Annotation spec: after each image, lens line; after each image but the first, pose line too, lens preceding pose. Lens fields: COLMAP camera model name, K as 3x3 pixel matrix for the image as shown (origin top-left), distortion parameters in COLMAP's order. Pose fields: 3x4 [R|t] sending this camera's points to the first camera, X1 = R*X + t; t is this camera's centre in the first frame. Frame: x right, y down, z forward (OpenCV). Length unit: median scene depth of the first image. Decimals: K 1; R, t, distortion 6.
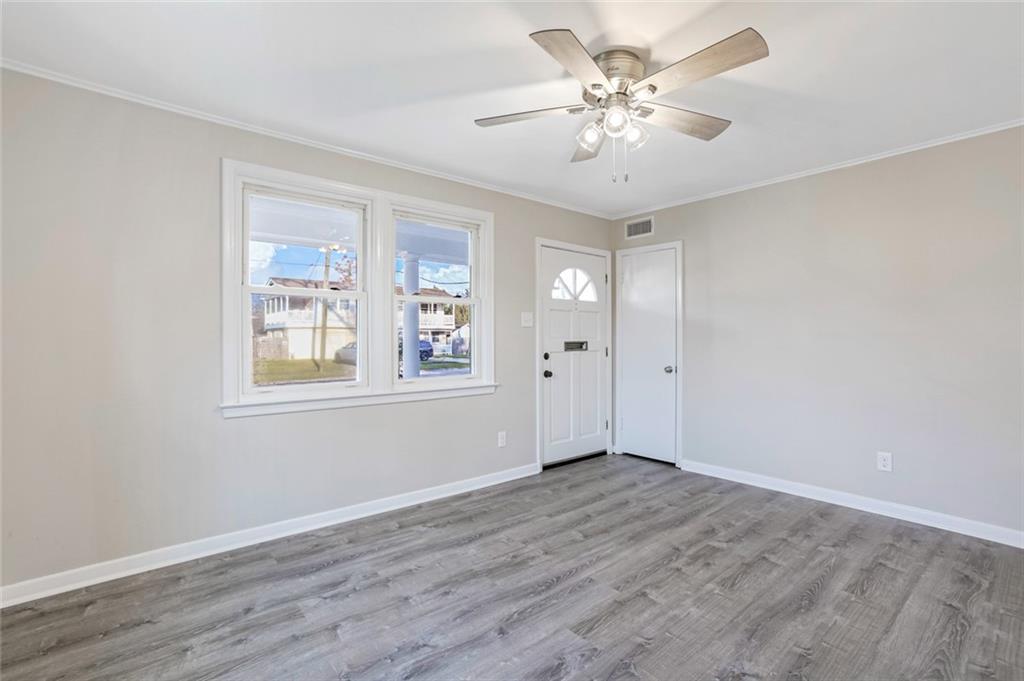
lens RADIAL K [[473.6, 0, 509.1], [0, 473.6, 341.8], [0, 0, 1]] dist [-0.048659, 0.026630]
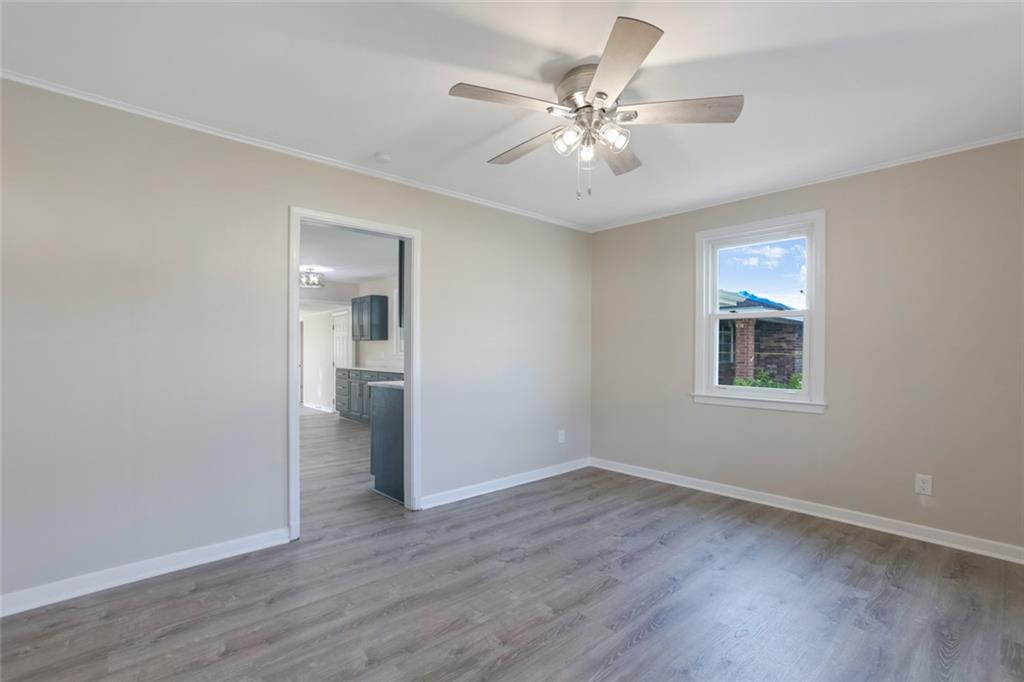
lens RADIAL K [[473.6, 0, 509.1], [0, 473.6, 342.3], [0, 0, 1]] dist [-0.048659, 0.026630]
pose [[-0.999424, -0.006348, -0.033341, 0.434499], [-0.006321, 0.999980, -0.000888, -0.026188], [0.033346, -0.000677, -0.999444, 2.031553]]
